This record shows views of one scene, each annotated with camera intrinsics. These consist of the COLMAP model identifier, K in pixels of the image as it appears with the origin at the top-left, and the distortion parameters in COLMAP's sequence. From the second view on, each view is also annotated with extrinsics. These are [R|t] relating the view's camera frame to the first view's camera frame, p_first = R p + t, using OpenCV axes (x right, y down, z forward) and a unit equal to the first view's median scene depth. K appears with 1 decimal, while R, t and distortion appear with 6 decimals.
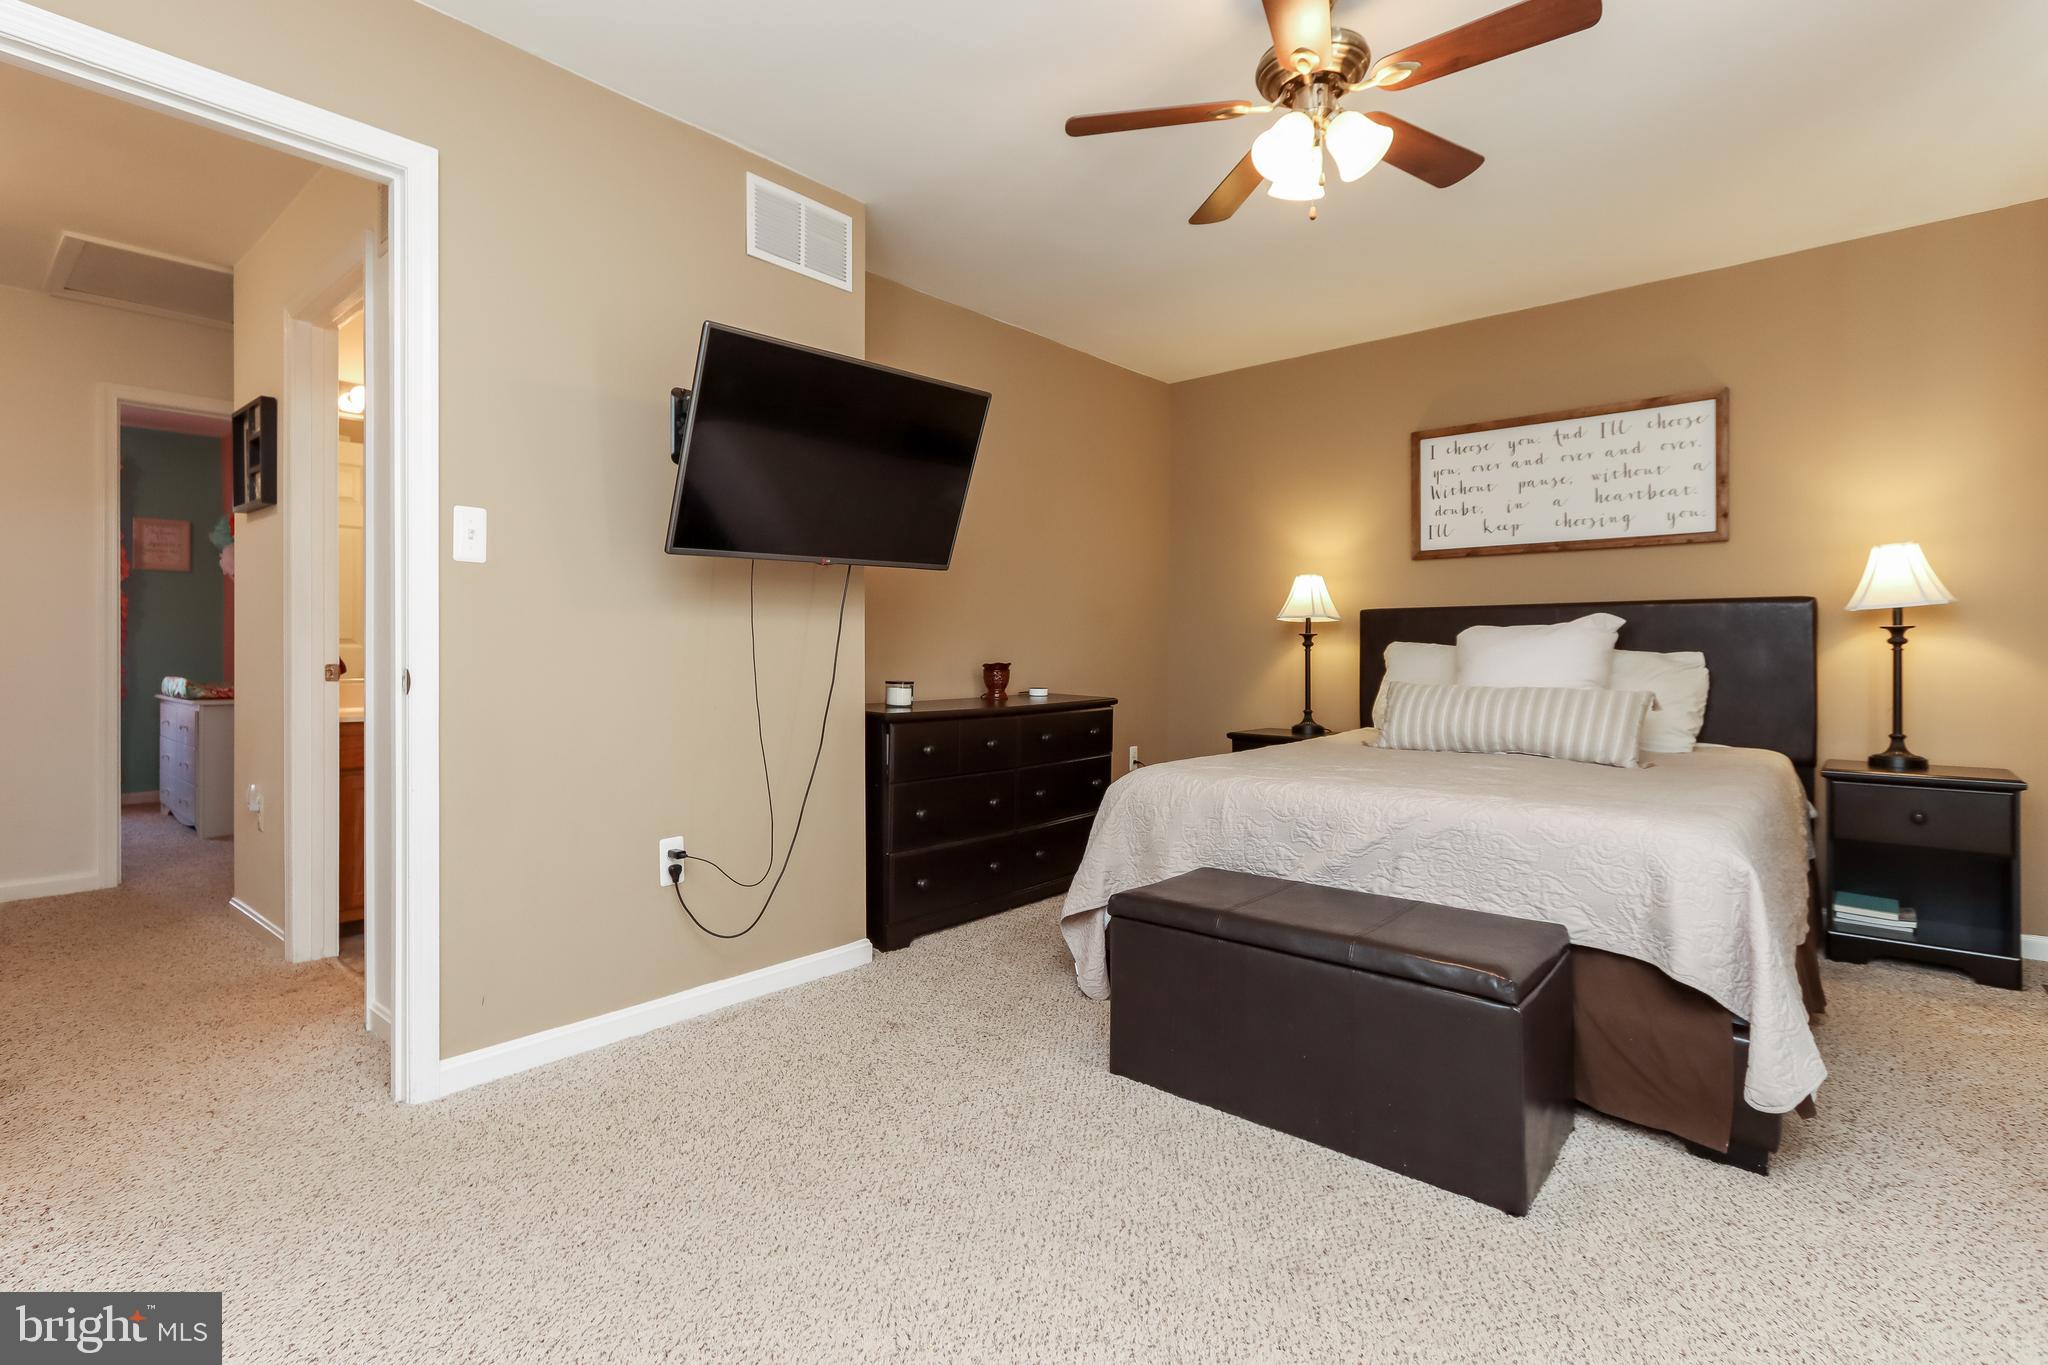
lens RADIAL K [[972.2, 0, 983.5], [0, 972.2, 698.2], [0, 0, 1]] dist [-0.000613, 0.000171]
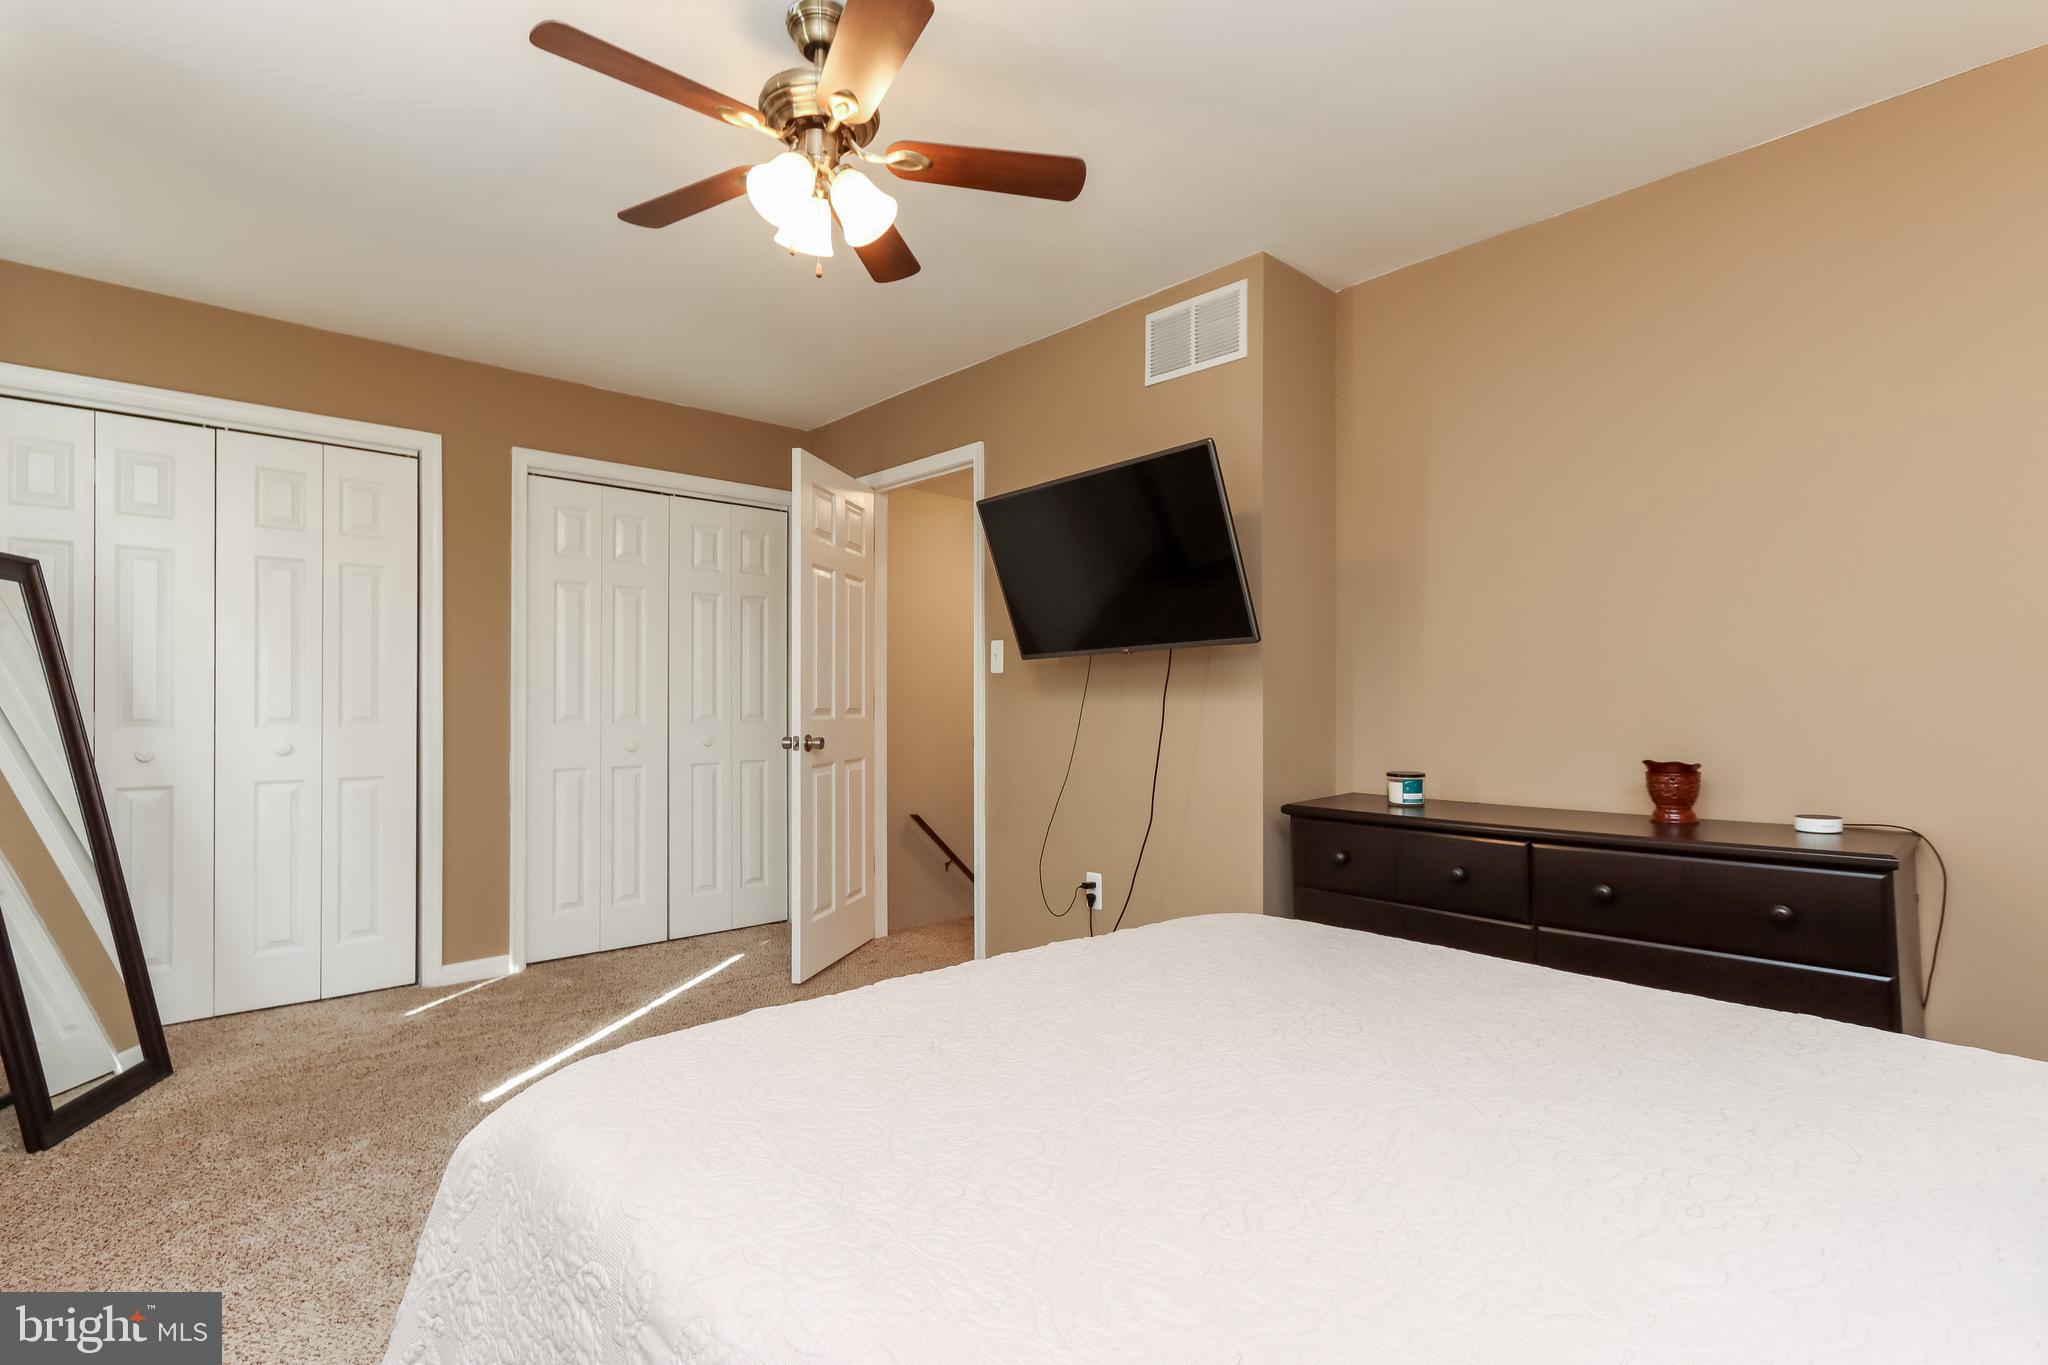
lens RADIAL K [[972.2, 0, 983.5], [0, 972.2, 698.2], [0, 0, 1]] dist [-0.000613, 0.000171]
pose [[-0.079091, -0.006580, -0.996846, 0.830116], [-0.048312, 0.998828, -0.002760, -0.069911], [0.995696, 0.047942, -0.079316, 0.838034]]
